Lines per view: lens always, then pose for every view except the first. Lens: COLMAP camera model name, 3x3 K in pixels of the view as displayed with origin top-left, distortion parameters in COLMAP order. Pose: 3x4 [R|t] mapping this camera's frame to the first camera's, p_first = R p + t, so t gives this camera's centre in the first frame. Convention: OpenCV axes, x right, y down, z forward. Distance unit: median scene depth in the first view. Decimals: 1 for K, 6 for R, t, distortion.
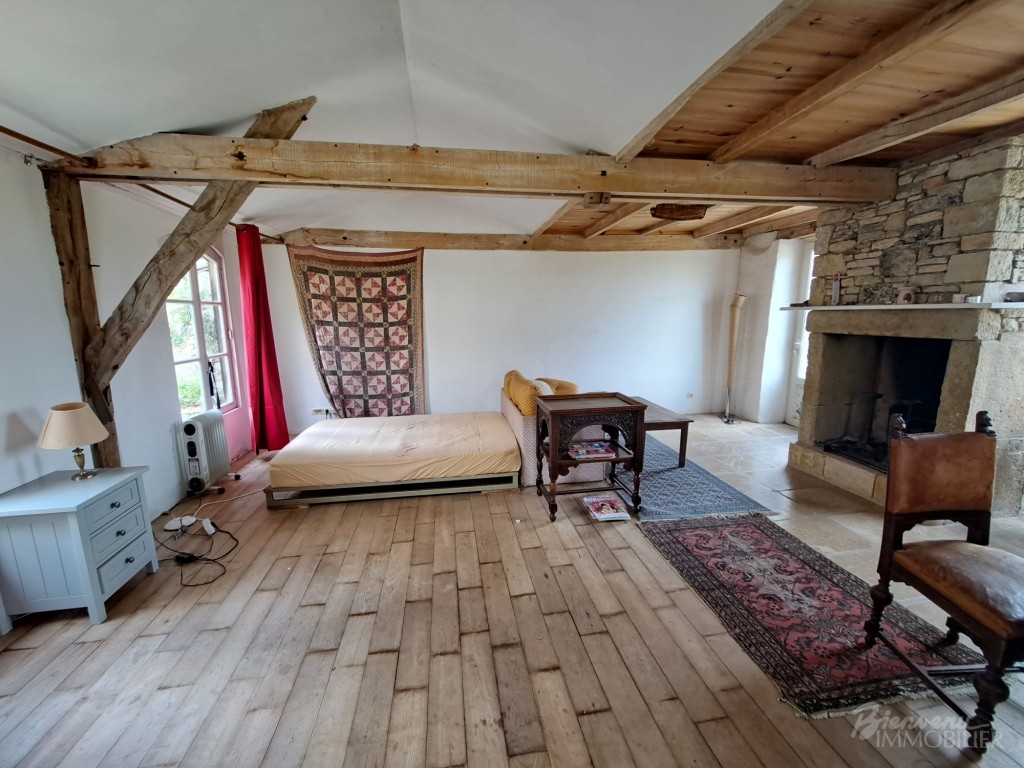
lens RADIAL K [[405.5, 0, 507.3], [0, 405.5, 382.2], [0, 0, 1]] dist [-0.009487, -0.000658]
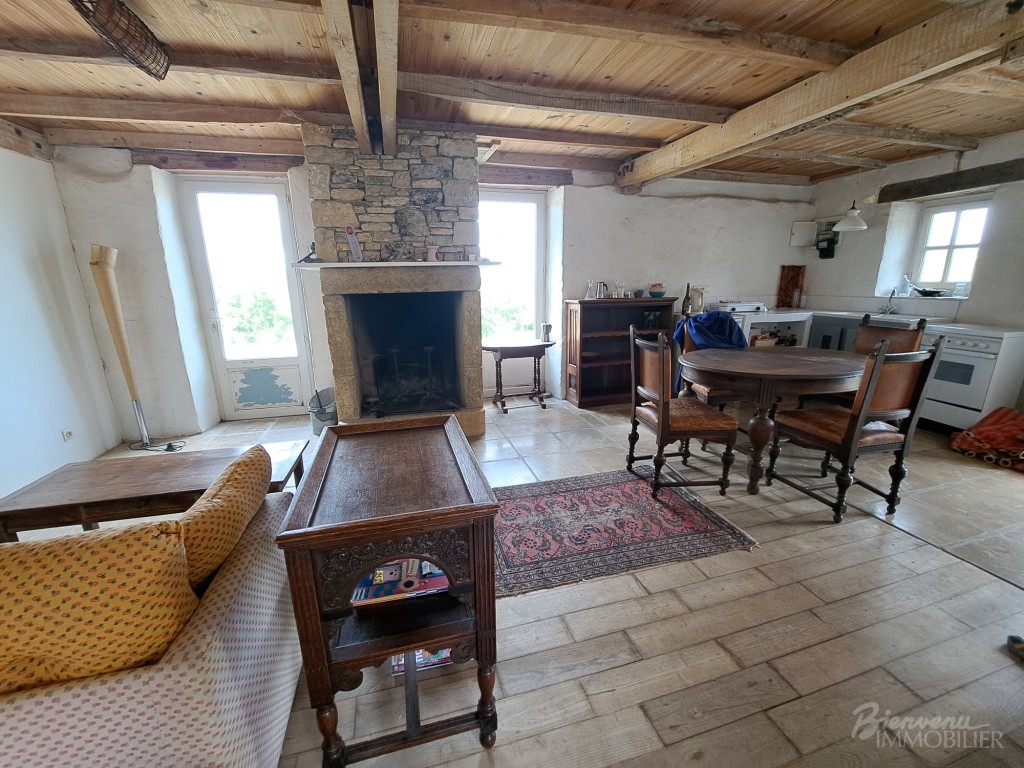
lens RADIAL K [[405.5, 0, 507.0], [0, 405.5, 385.8], [0, 0, 1]] dist [-0.009487, -0.000658]
pose [[-0.111543, -0.237062, 0.965070, -0.200350], [0.183230, 0.949574, 0.254433, -0.111407], [-0.976721, 0.205210, -0.062481, 0.908647]]
